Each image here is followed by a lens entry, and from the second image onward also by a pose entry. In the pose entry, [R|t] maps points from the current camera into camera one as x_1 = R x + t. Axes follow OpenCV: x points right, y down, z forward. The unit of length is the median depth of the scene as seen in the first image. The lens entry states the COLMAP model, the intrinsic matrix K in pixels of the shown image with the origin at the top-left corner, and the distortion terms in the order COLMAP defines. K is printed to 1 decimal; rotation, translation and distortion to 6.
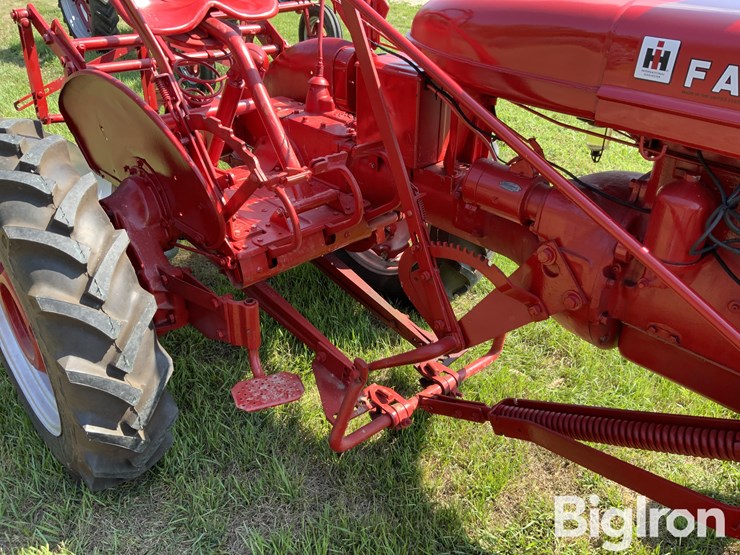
lens RADIAL K [[614.6, 0, 370.0], [0, 614.6, 277.5], [0, 0, 1]] dist [0.052362, -0.100368]
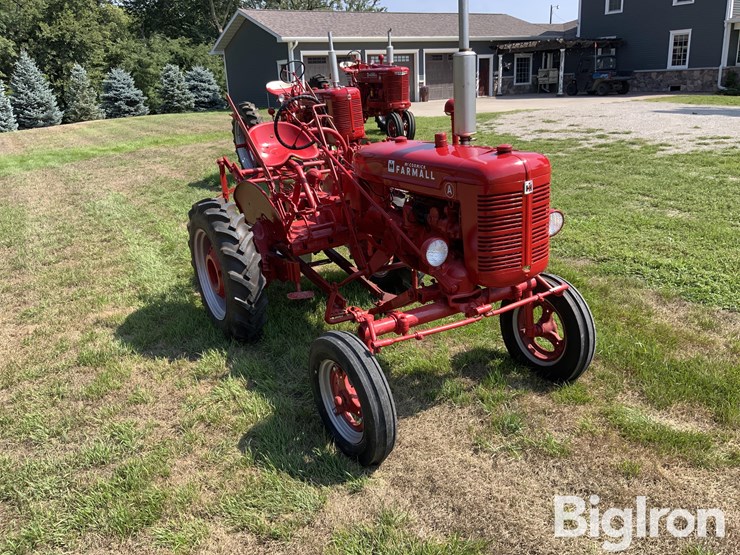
lens RADIAL K [[614.6, 0, 370.0], [0, 614.6, 277.5], [0, 0, 1]] dist [0.052362, -0.100368]
pose [[0.973444, -0.010743, -0.228672, 0.732954], [-0.031816, 0.982856, -0.181610, 0.589737], [0.226703, 0.184063, 0.956414, -1.465251]]
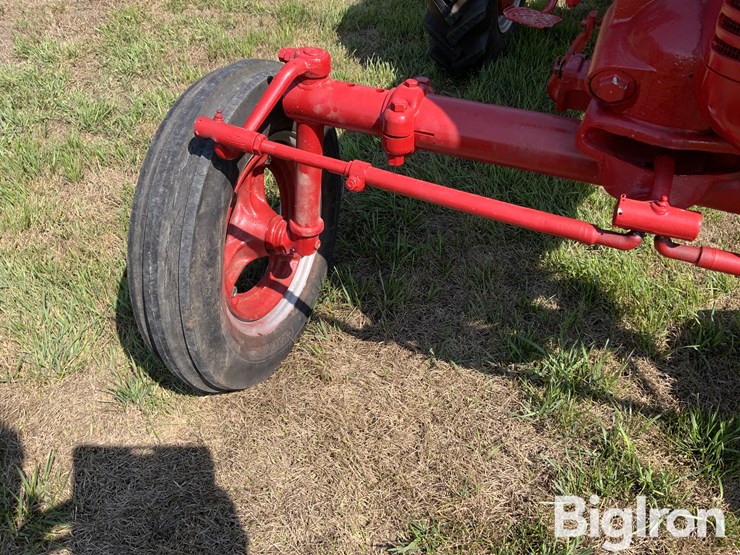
lens RADIAL K [[611.8, 0, 367.0], [0, 611.8, 276.2], [0, 0, 1]] dist [0.103075, -0.220040]
pose [[0.404010, 0.578255, -0.708800, 0.905397], [-0.448268, 0.800591, 0.397631, 0.260722], [0.797391, 0.157085, 0.582659, 0.096177]]
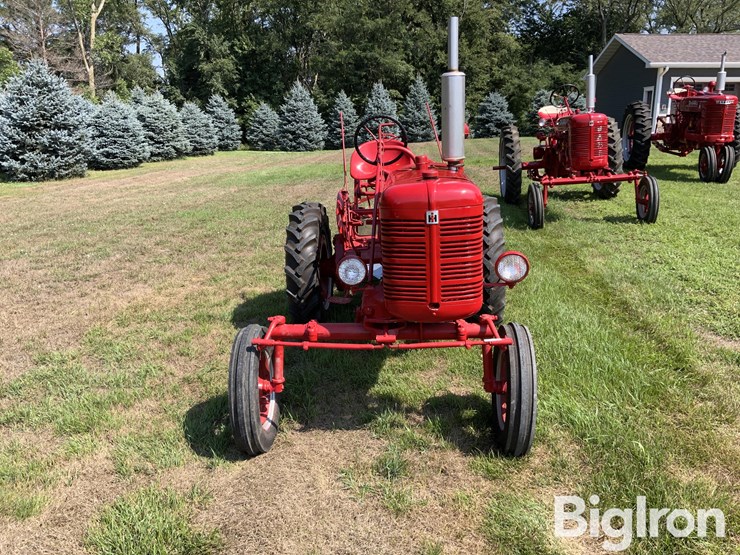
lens RADIAL K [[611.8, 0, 367.0], [0, 611.8, 276.2], [0, 0, 1]] dist [0.103075, -0.220040]
pose [[0.676460, 0.144806, -0.722104, 1.928174], [-0.322888, 0.939538, -0.114069, 0.368132], [0.661926, 0.310321, 0.682316, -0.842497]]
